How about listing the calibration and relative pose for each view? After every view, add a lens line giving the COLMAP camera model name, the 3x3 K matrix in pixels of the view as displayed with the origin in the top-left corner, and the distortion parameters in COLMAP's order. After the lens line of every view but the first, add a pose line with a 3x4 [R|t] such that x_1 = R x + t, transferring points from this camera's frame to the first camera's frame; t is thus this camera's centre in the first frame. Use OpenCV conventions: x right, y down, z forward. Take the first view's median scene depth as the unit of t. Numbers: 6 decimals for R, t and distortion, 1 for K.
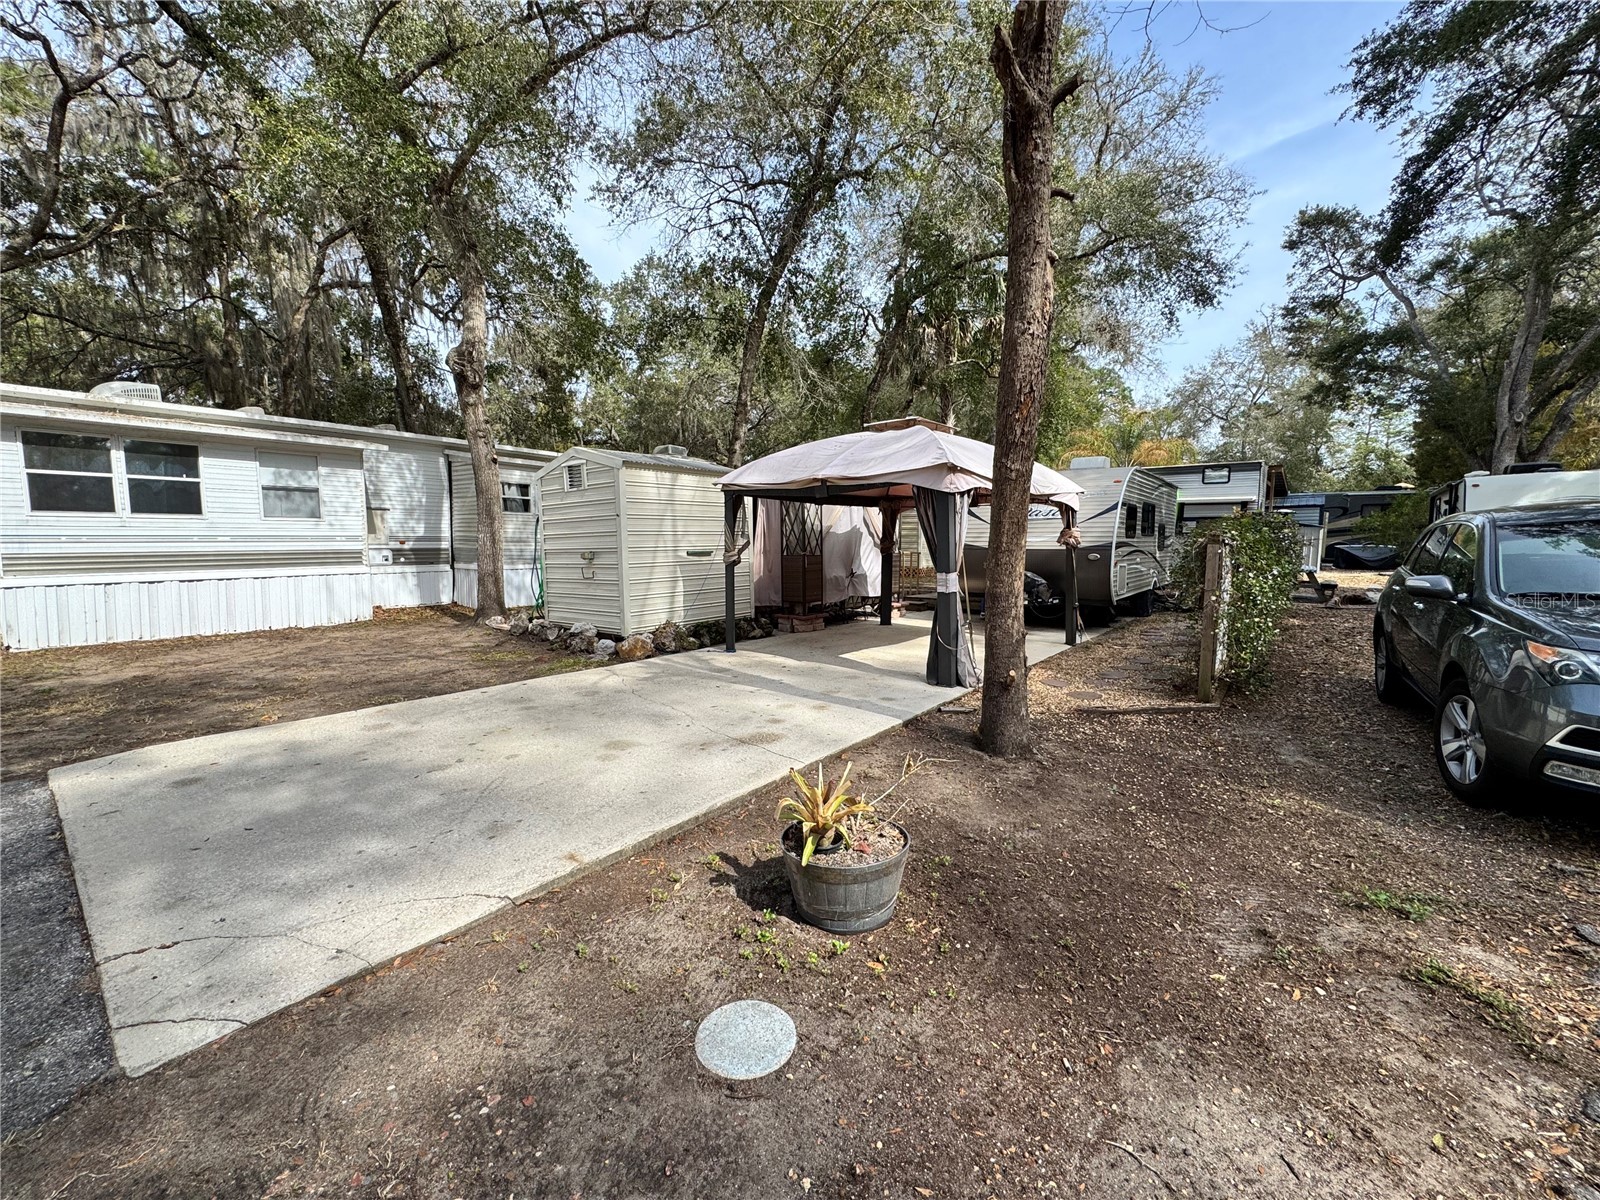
lens RADIAL K [[644.6, 0, 798.4], [0, 644.6, 600.6], [0, 0, 1]] dist [-0.000708, 0.000043]
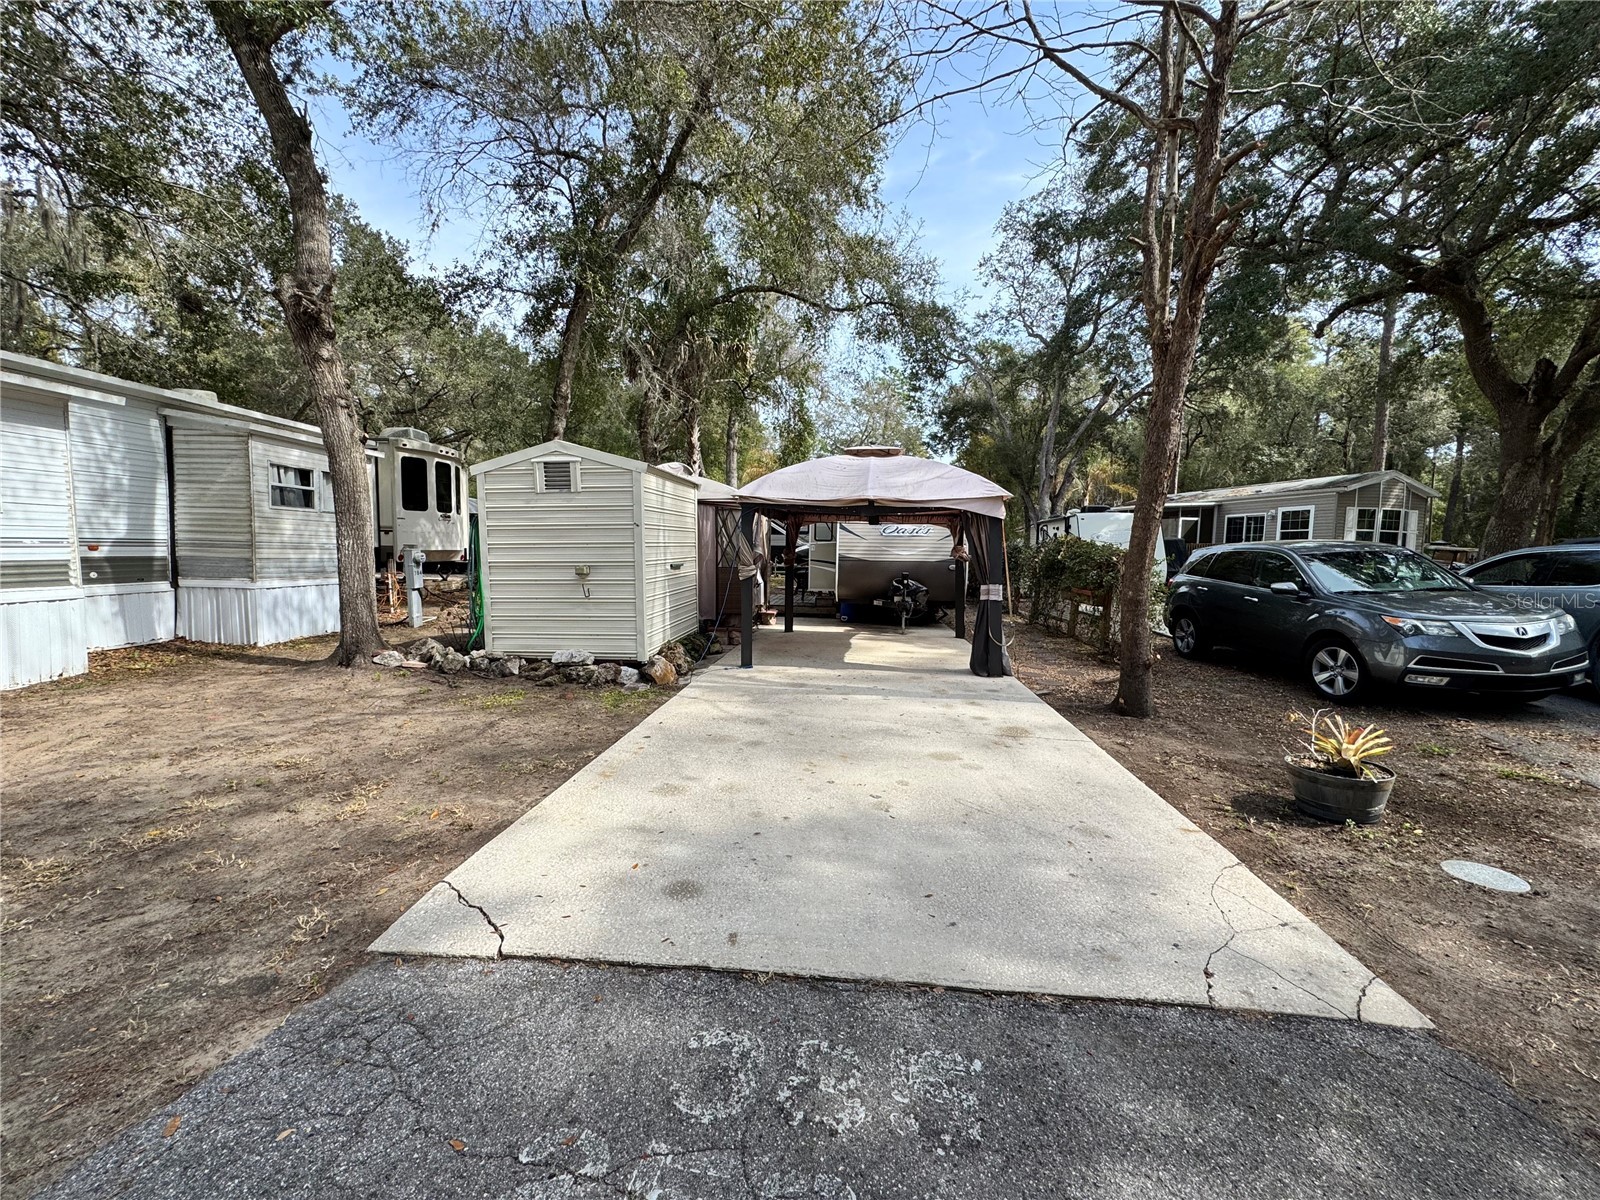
lens RADIAL K [[644.6, 0, 798.4], [0, 644.6, 600.6], [0, 0, 1]] dist [-0.000708, 0.000043]
pose [[0.832435, -0.033322, 0.553120, -0.460310], [0.036560, 0.999318, 0.005181, -0.019425], [-0.552916, 0.015909, 0.833085, 0.110076]]
